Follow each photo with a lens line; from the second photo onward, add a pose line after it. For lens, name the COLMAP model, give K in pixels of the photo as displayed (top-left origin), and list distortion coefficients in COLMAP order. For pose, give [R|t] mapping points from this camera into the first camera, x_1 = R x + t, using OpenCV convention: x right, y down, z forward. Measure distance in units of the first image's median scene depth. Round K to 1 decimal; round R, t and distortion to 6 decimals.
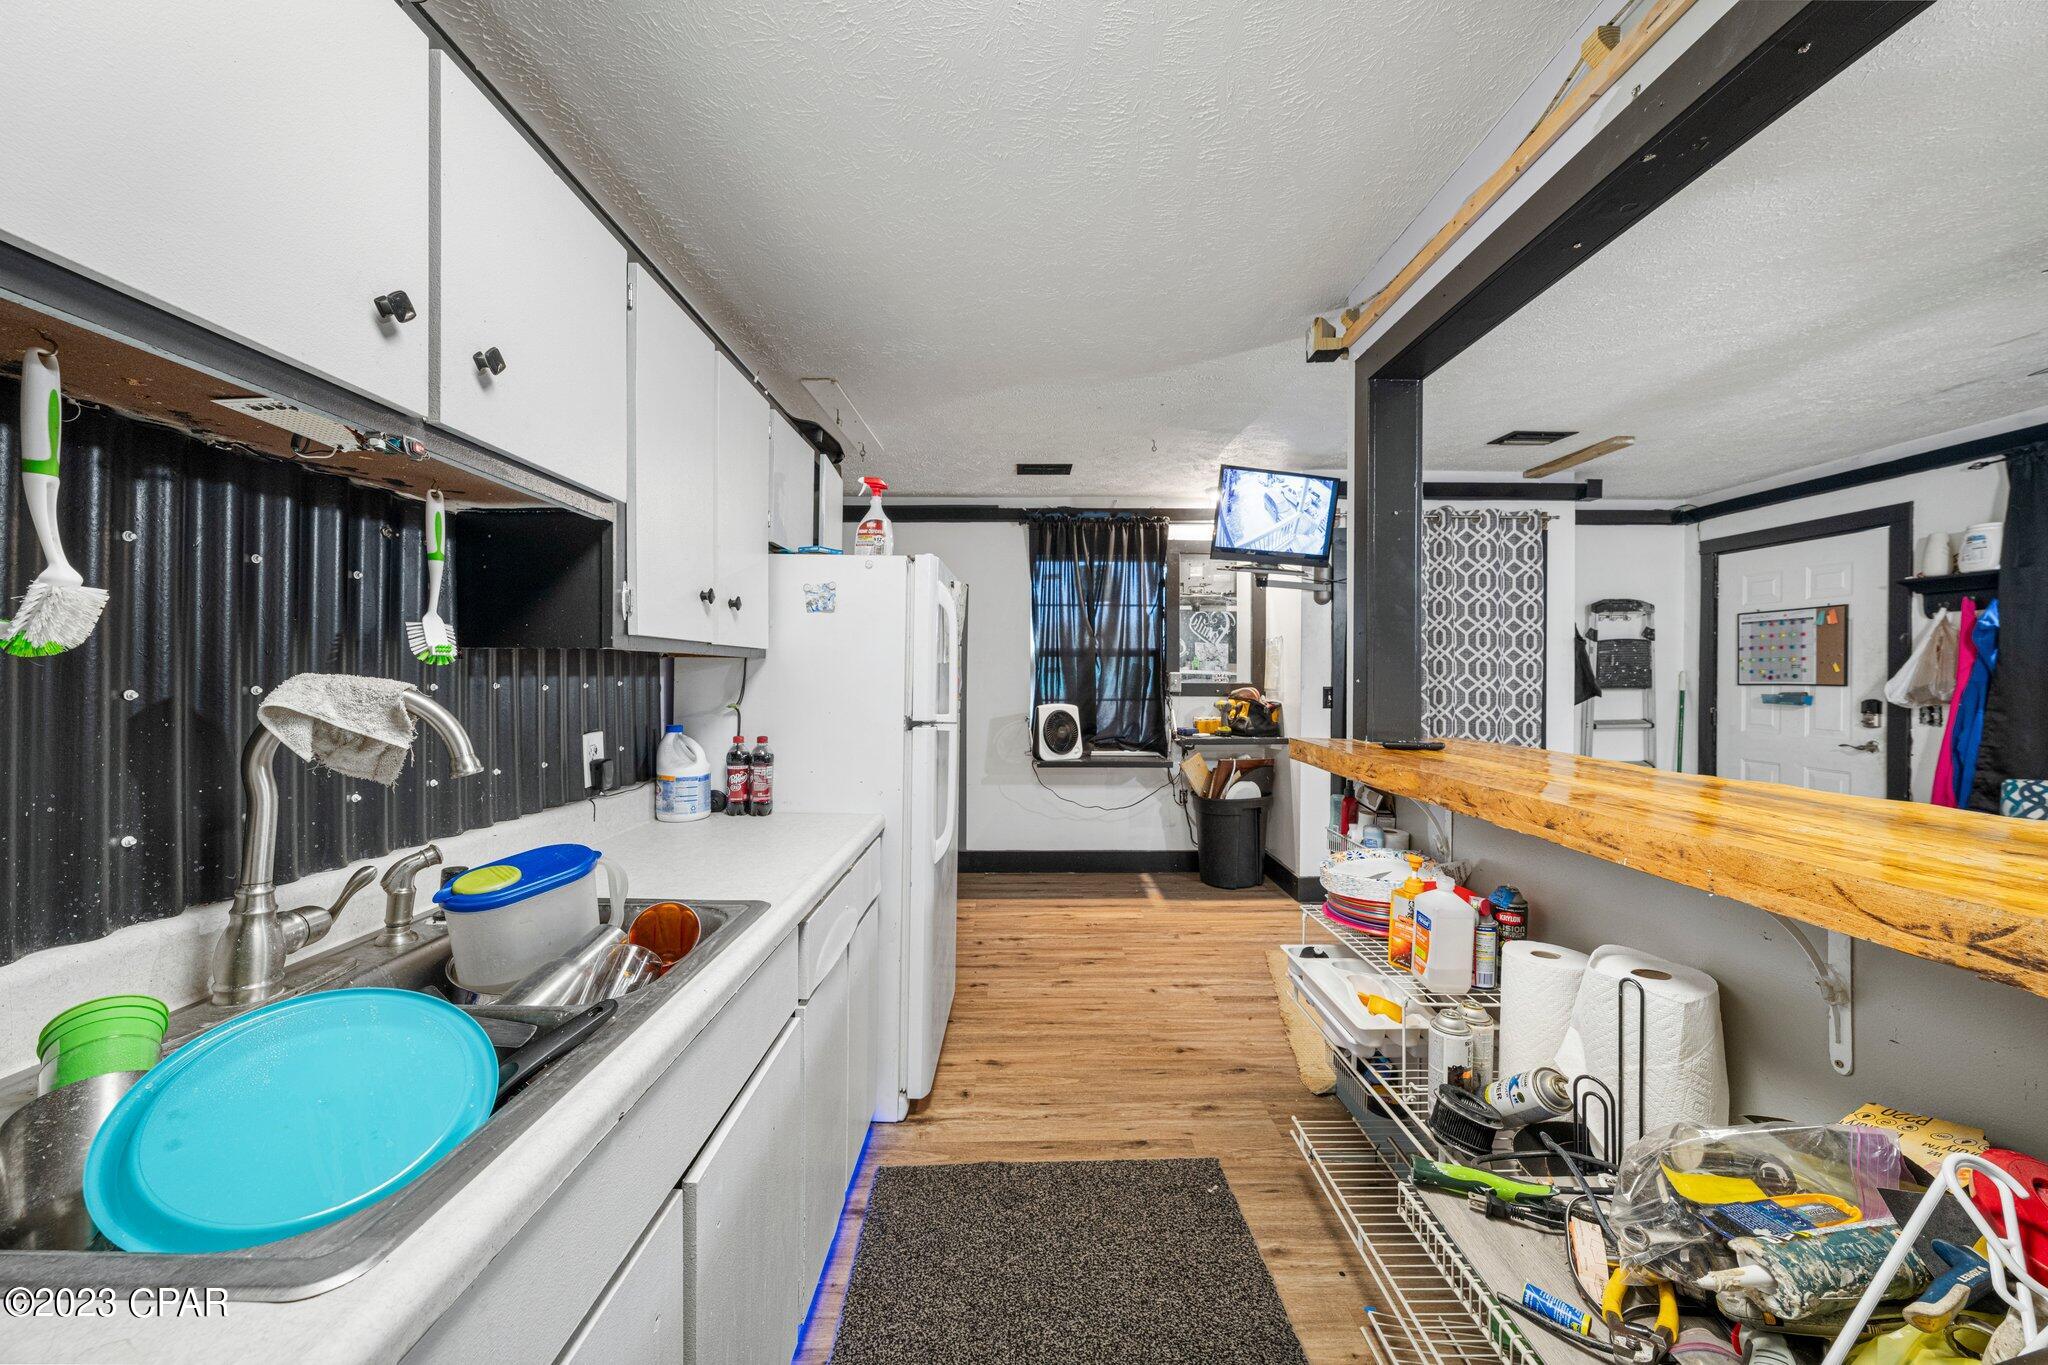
lens RADIAL K [[727.8, 0, 1020.9], [0, 727.8, 676.7], [0, 0, 1]] dist [-0.002627, -0.000154]
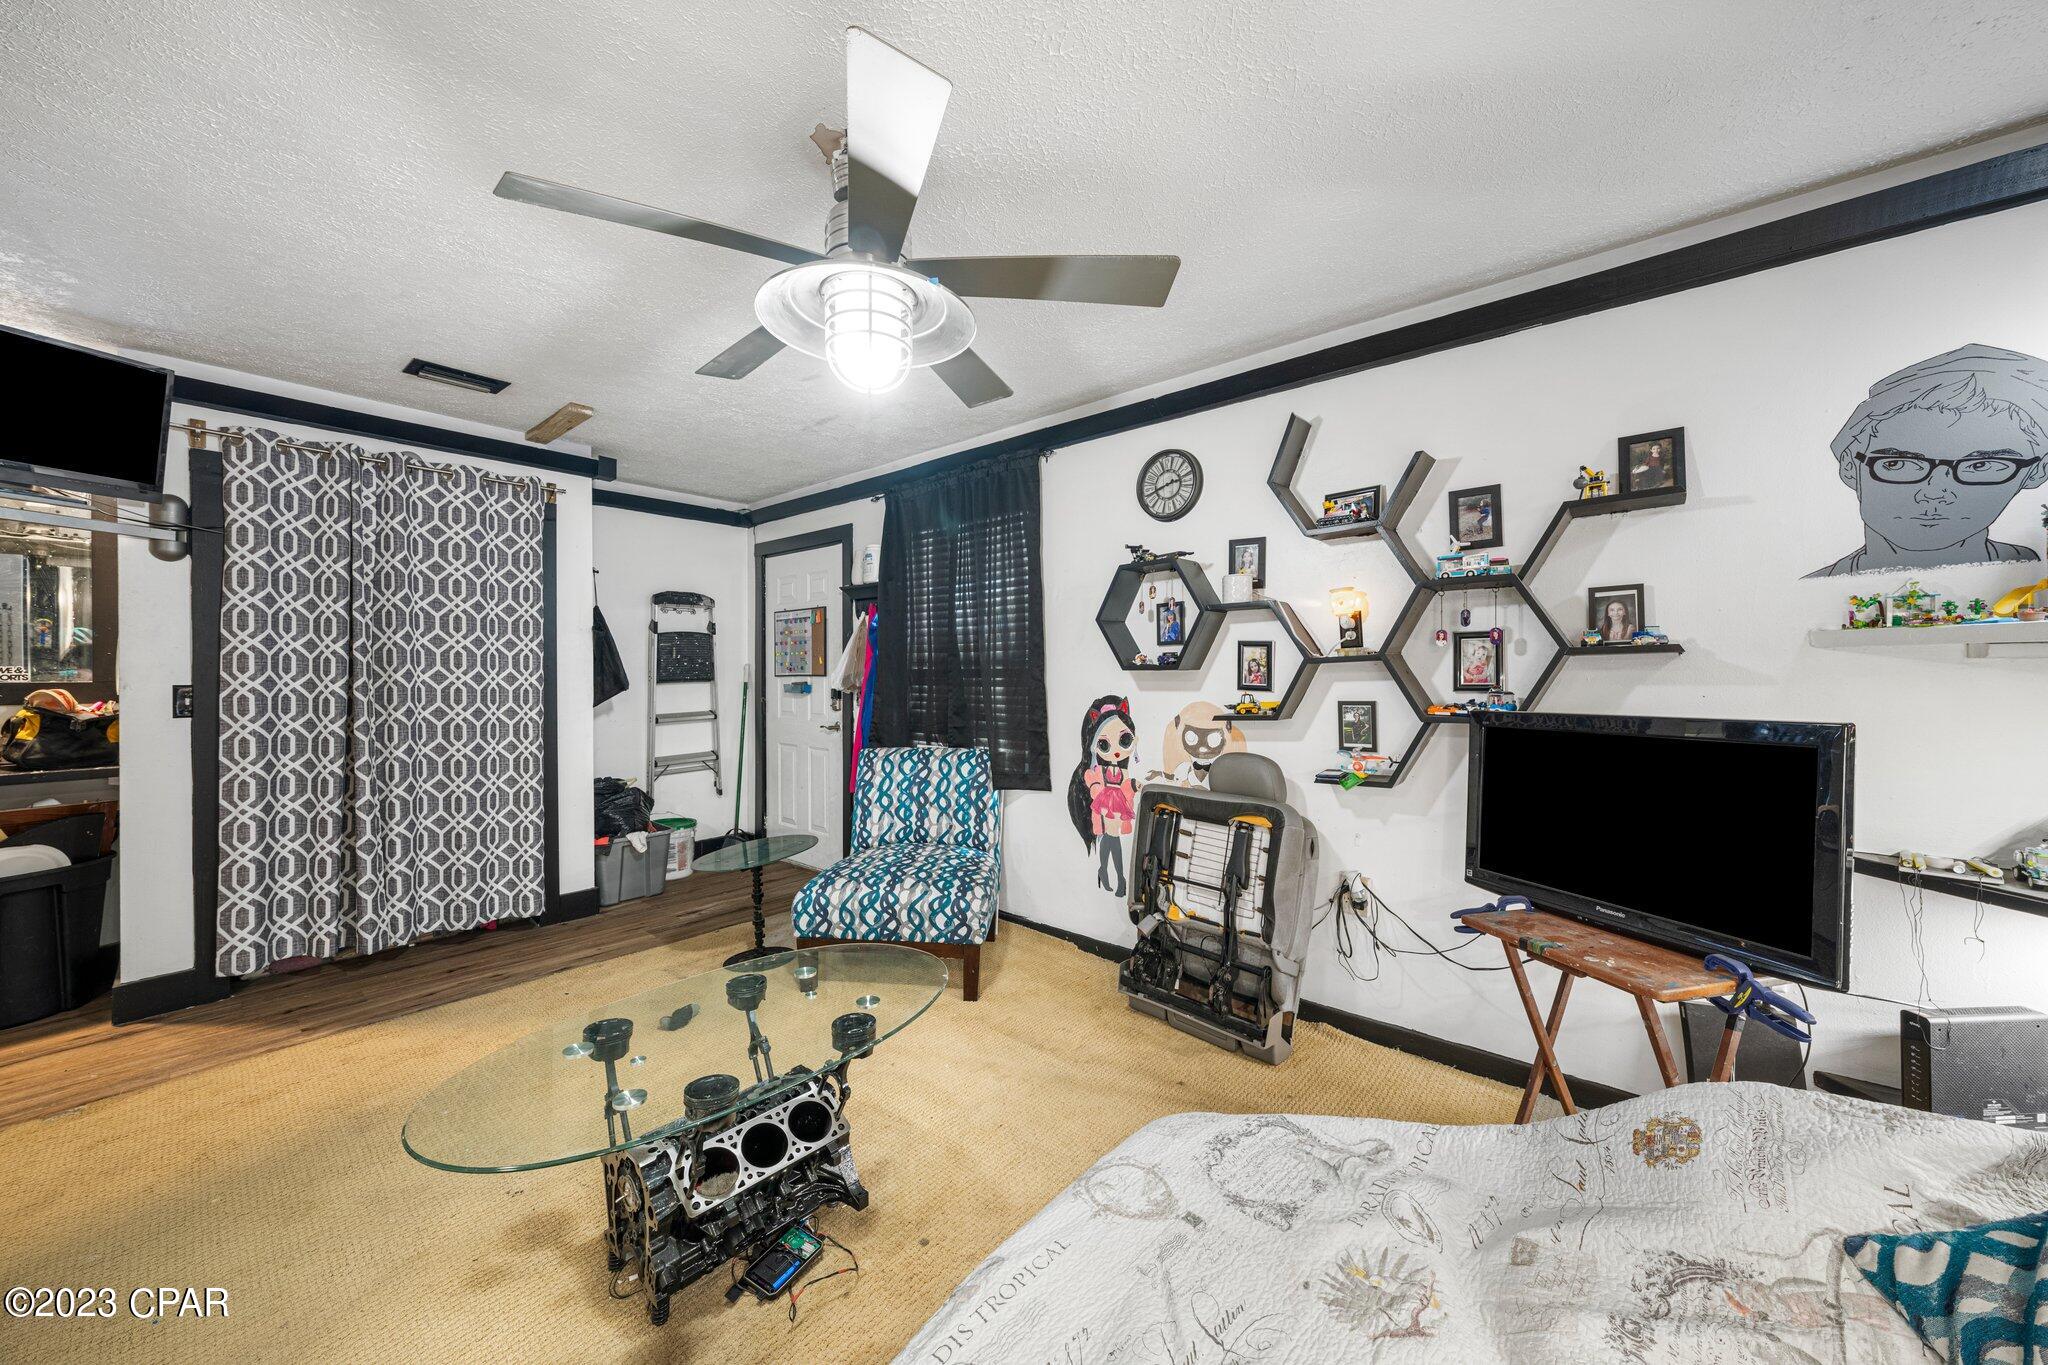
lens RADIAL K [[727.8, 0, 1031.4], [0, 727.8, 671.6], [0, 0, 1]] dist [-0.002627, -0.000154]
pose [[0.650532, -0.005803, 0.759457, 0.448267], [0.009084, 0.999959, -0.000141, 0.008776], [-0.759425, 0.006991, 0.650557, -0.020748]]
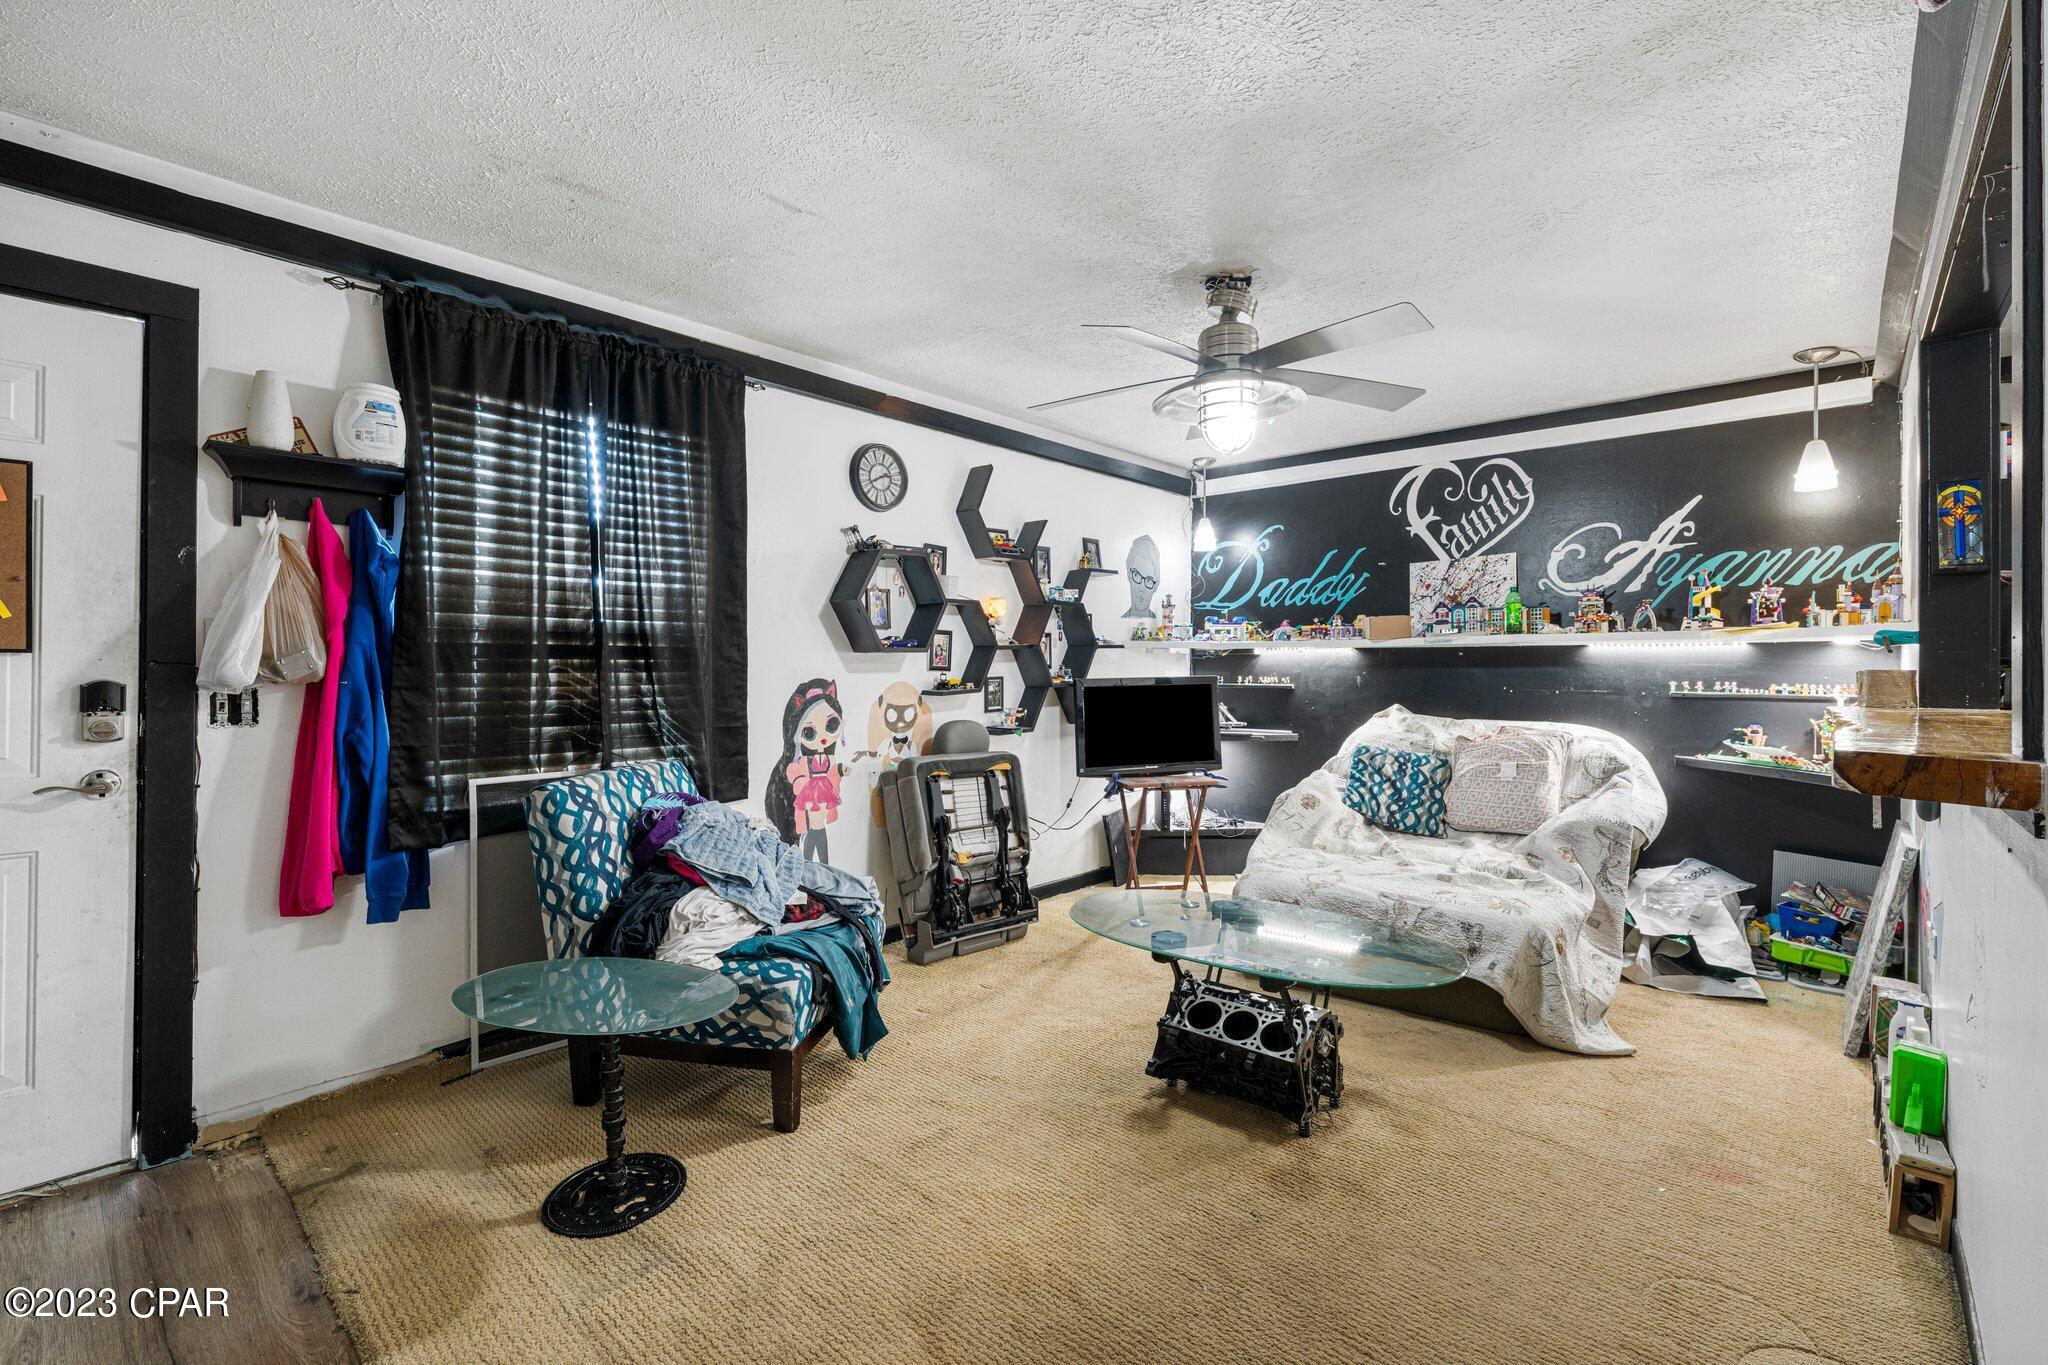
lens RADIAL K [[883.6, 0, 984.4], [0, 883.6, 657.0], [0, 0, 1]] dist [-0.001422, 0.000324]
pose [[-0.716345, 0.000135, 0.697746, 0.359036], [-0.002423, 0.999993, -0.002681, 0.015490], [-0.697742, -0.003611, -0.716340, 0.956034]]
